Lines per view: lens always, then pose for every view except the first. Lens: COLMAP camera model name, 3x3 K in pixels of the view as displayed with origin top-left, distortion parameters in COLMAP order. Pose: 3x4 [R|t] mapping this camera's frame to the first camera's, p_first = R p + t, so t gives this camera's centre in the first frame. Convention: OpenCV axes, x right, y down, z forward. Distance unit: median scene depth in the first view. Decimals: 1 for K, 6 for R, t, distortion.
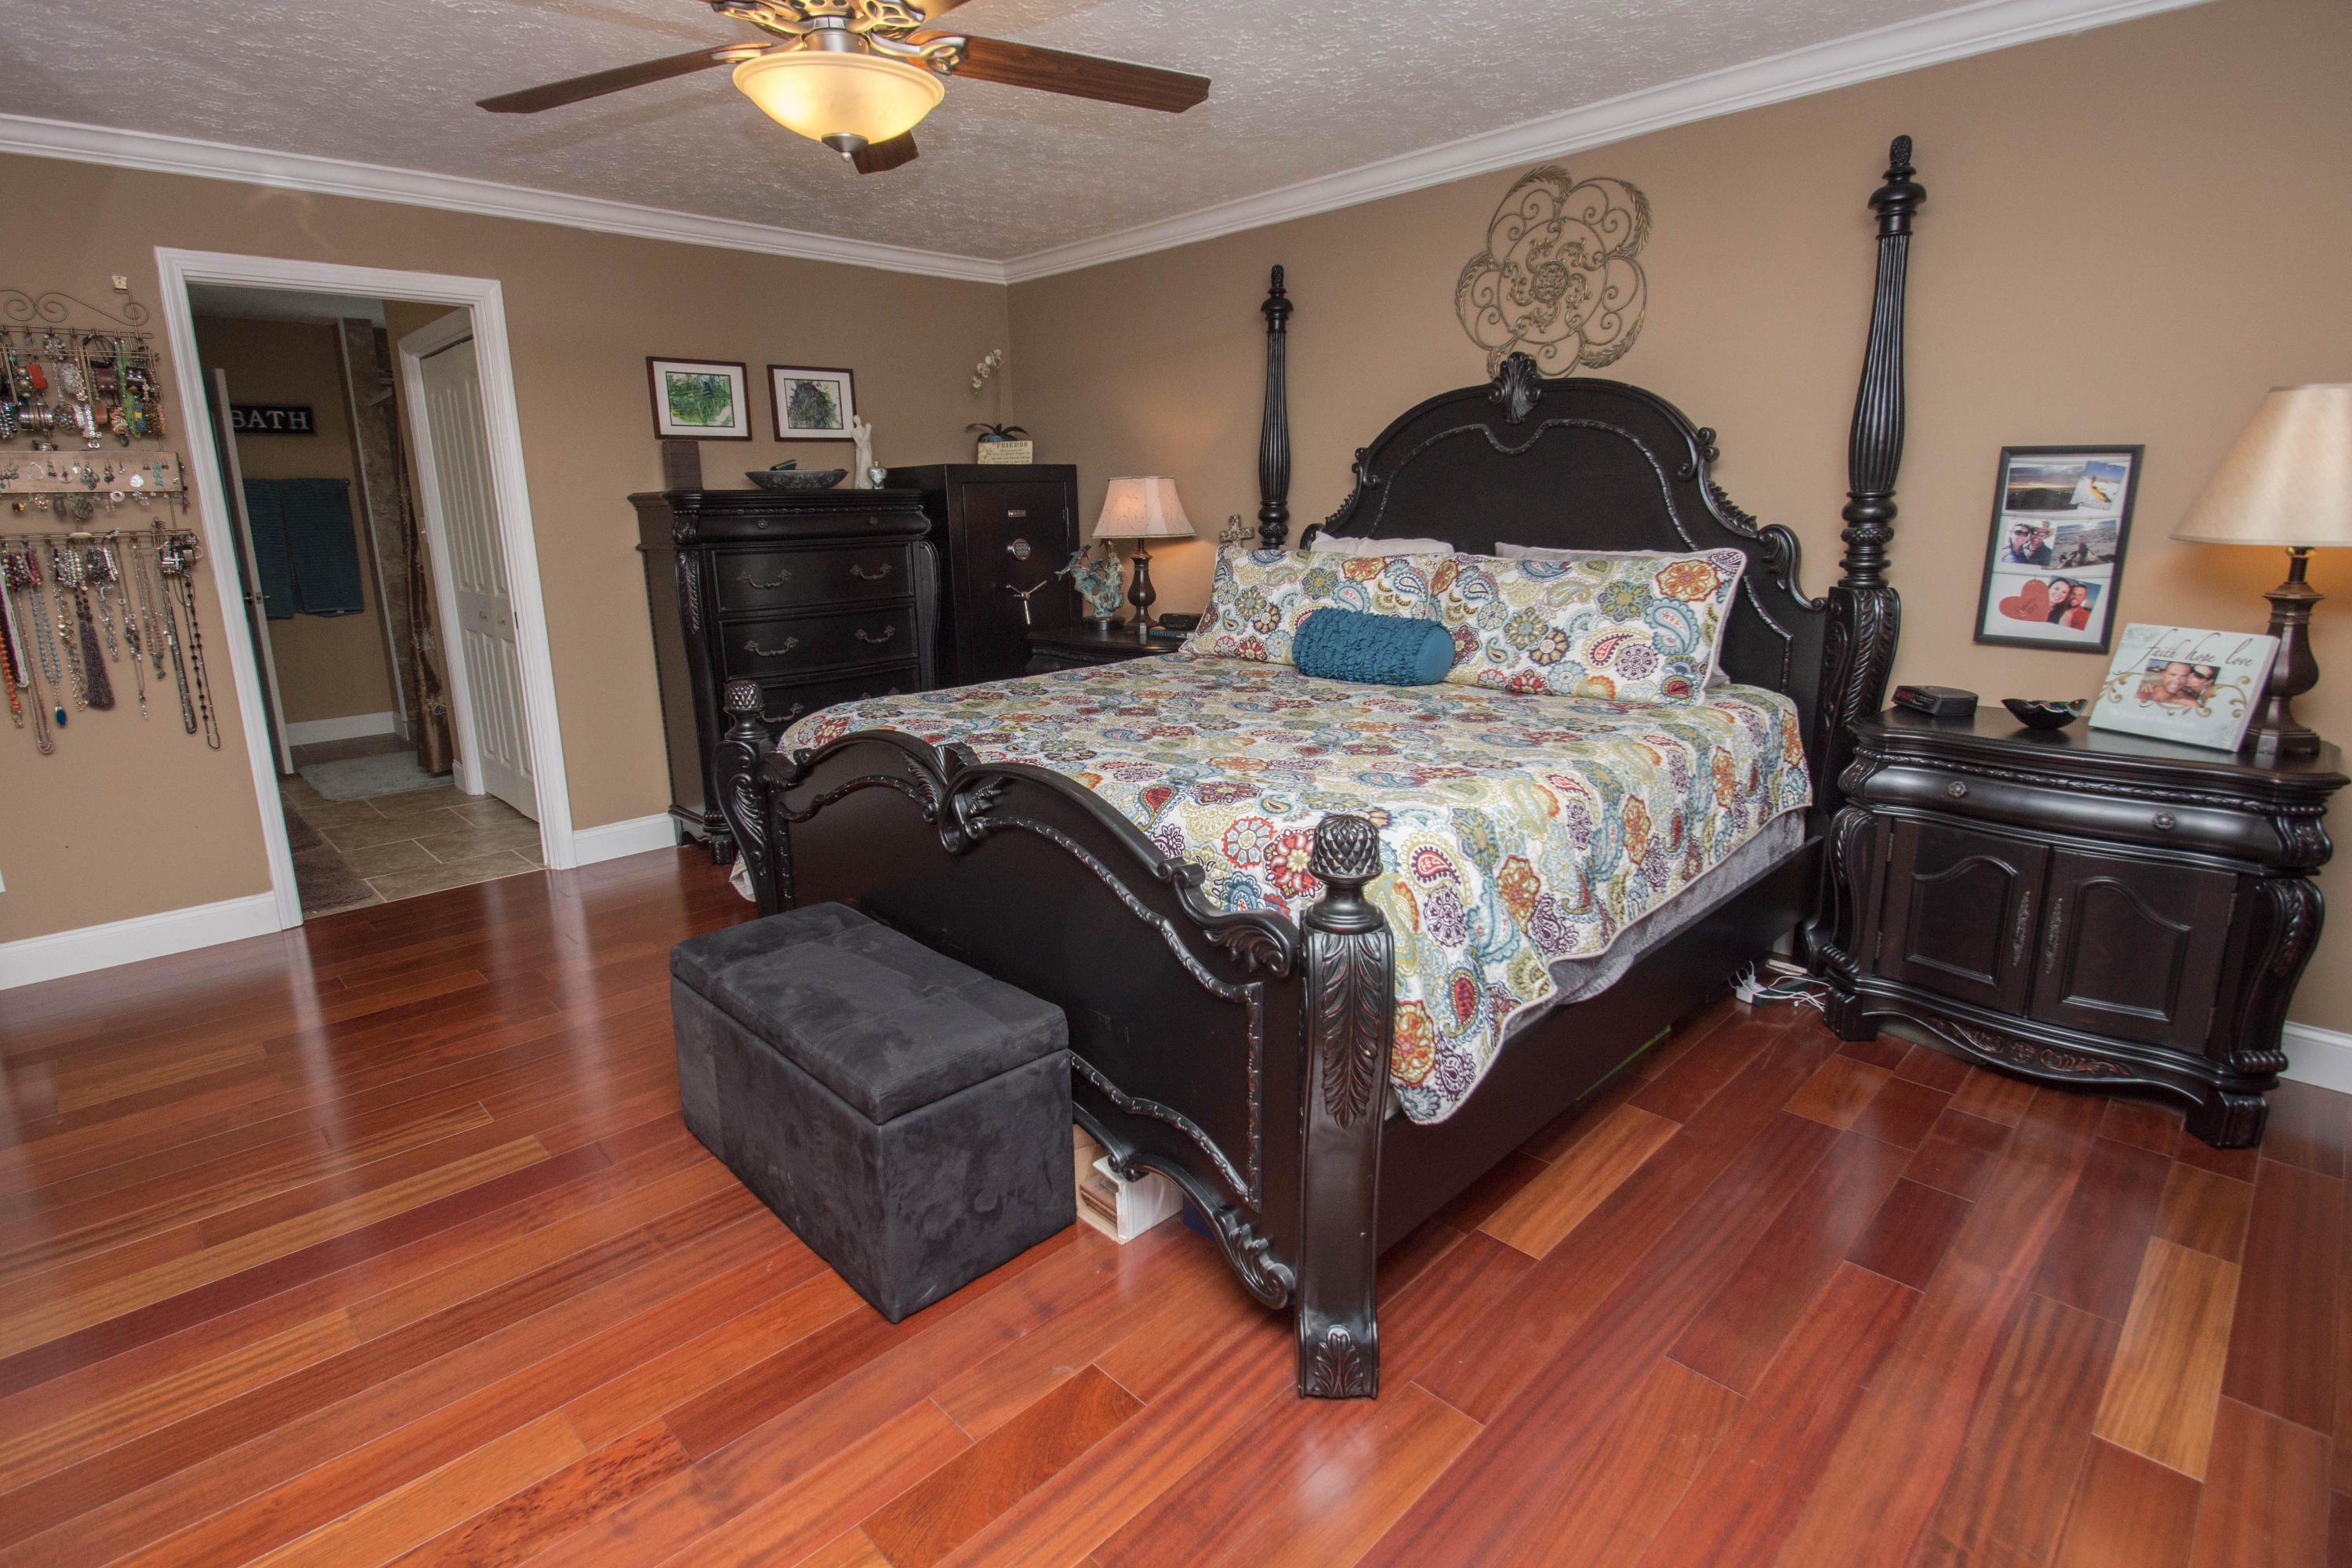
lens RADIAL K [[1136.2, 0, 1179.6], [0, 1136.2, 771.7], [0, 0, 1]] dist [-0.002559, 0.000172]
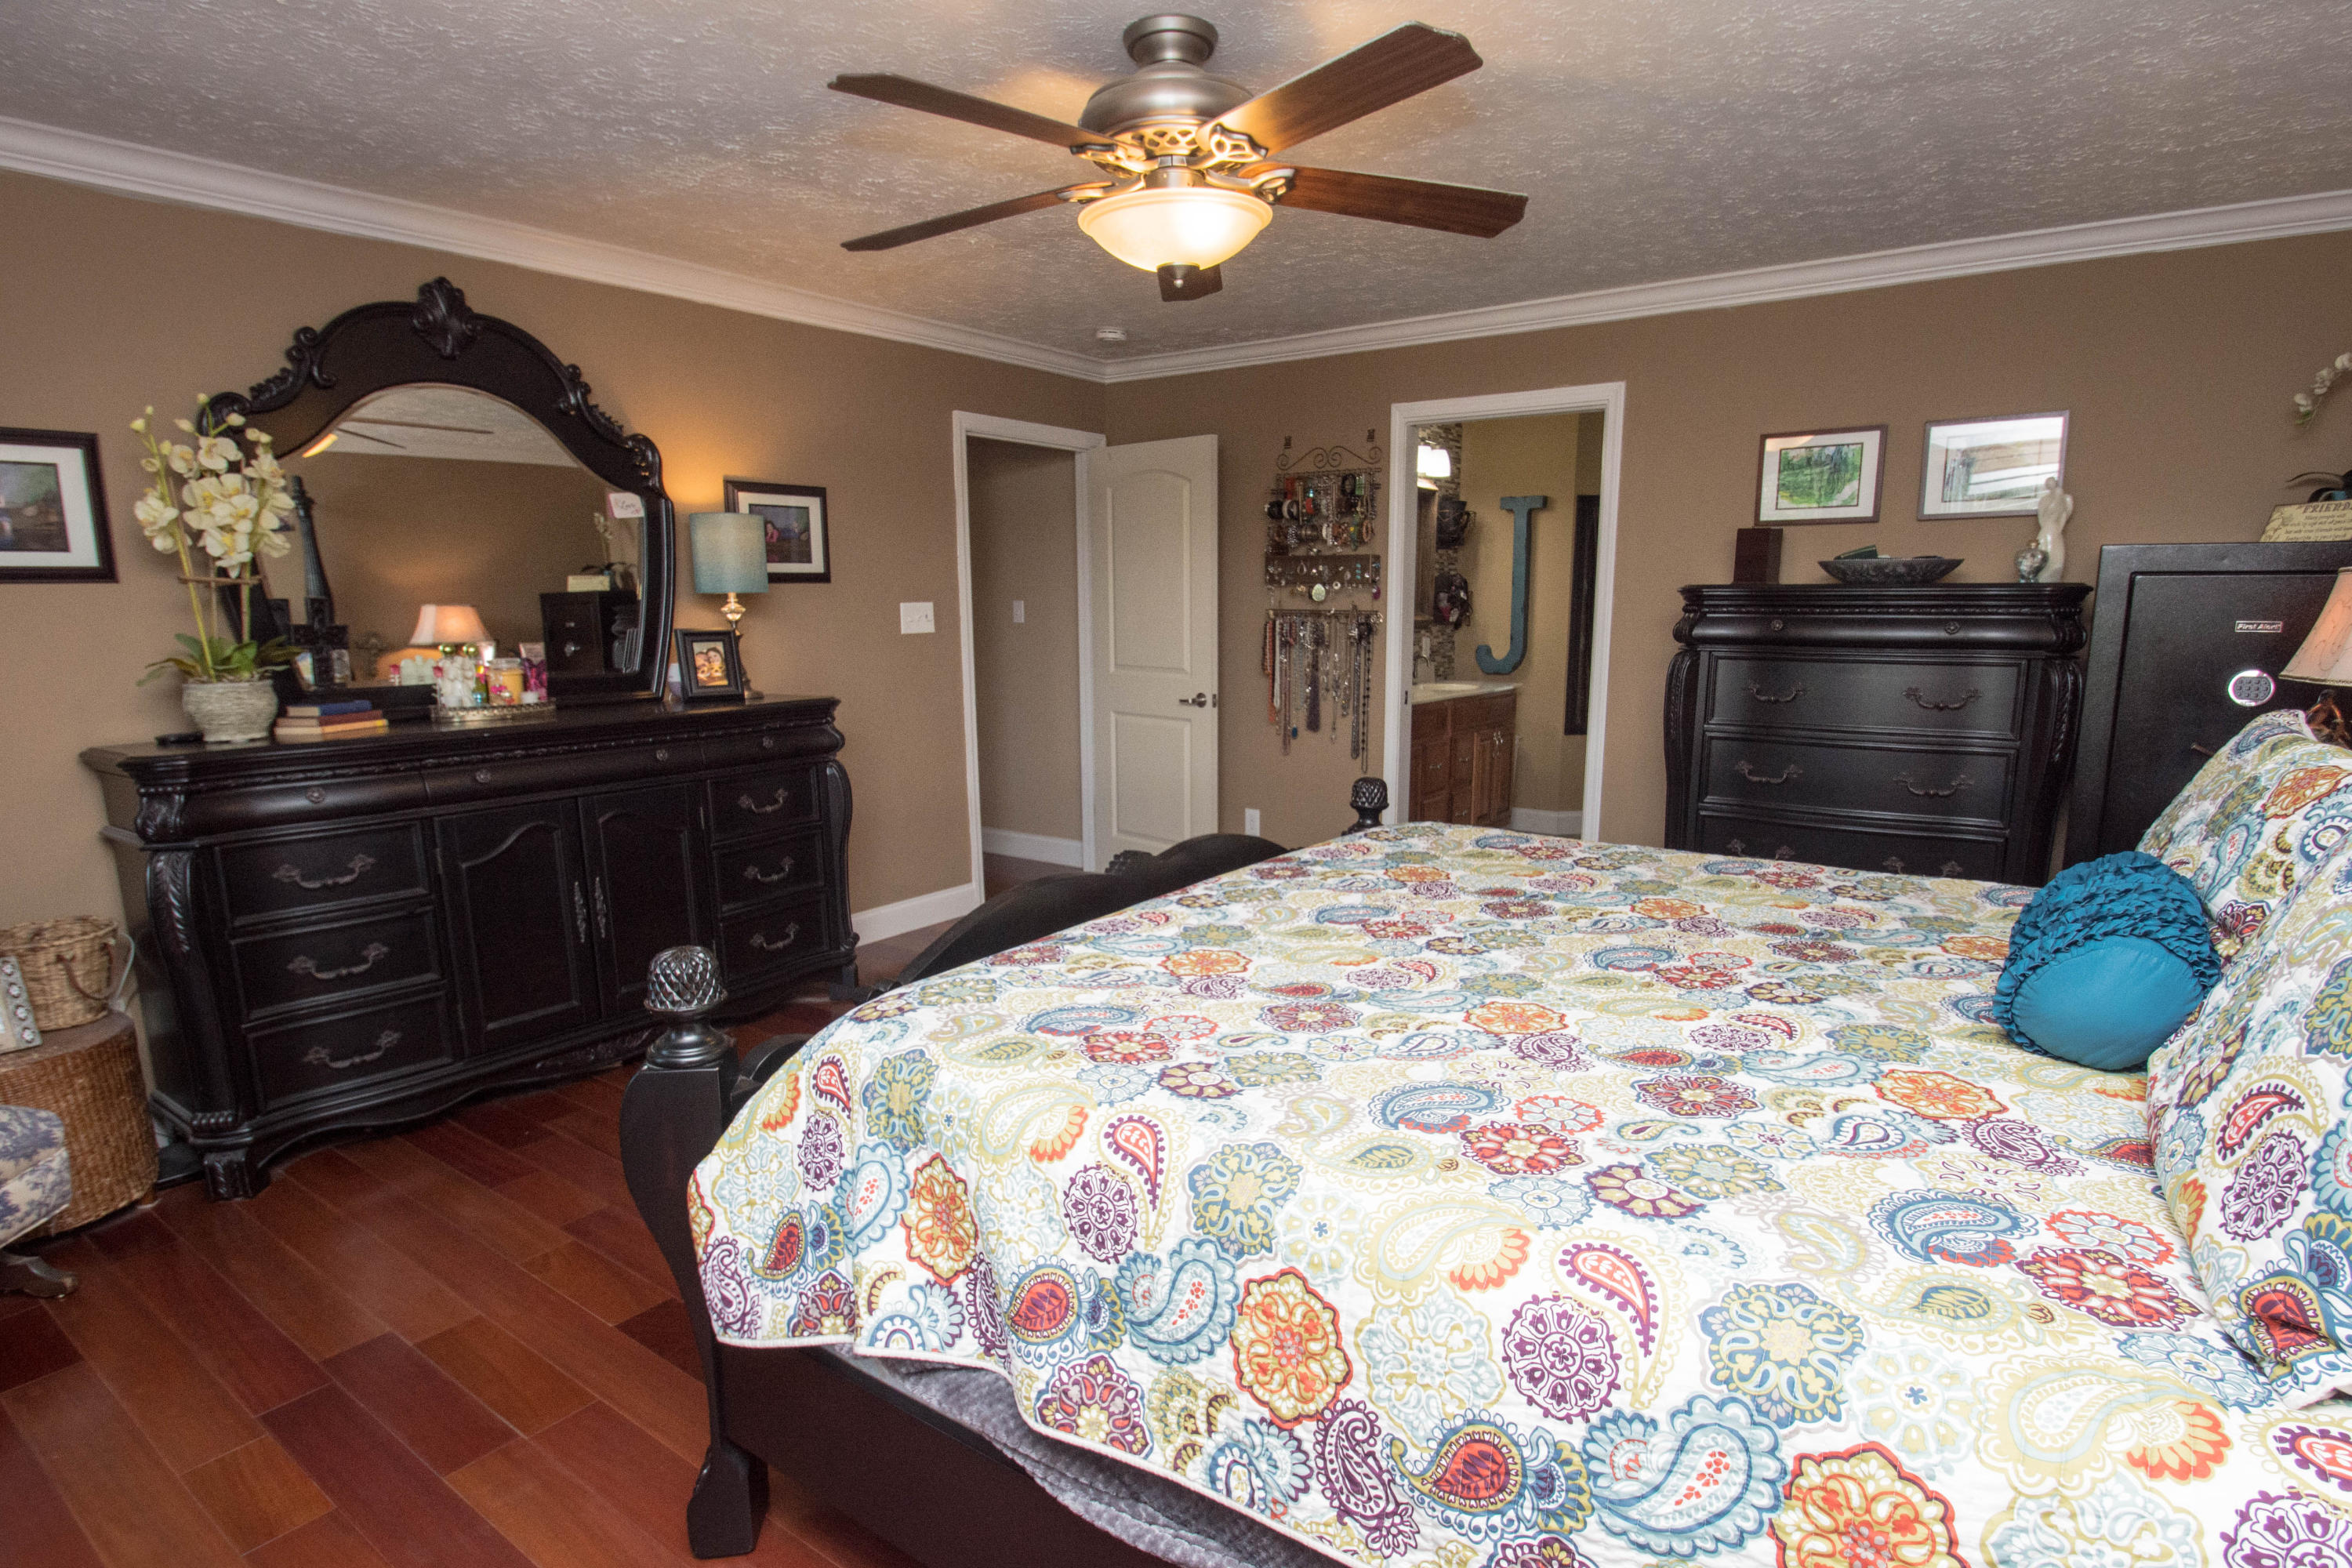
lens RADIAL K [[1216.7, 0, 1187.3], [0, 1216.7, 795.5], [0, 0, 1]] dist [-0.000571, -0.001342]
pose [[0.167427, 0.178495, -0.969592, 0.769284], [-0.230973, 0.963204, 0.137435, -0.215565], [0.958446, 0.200940, 0.202494, 0.774526]]
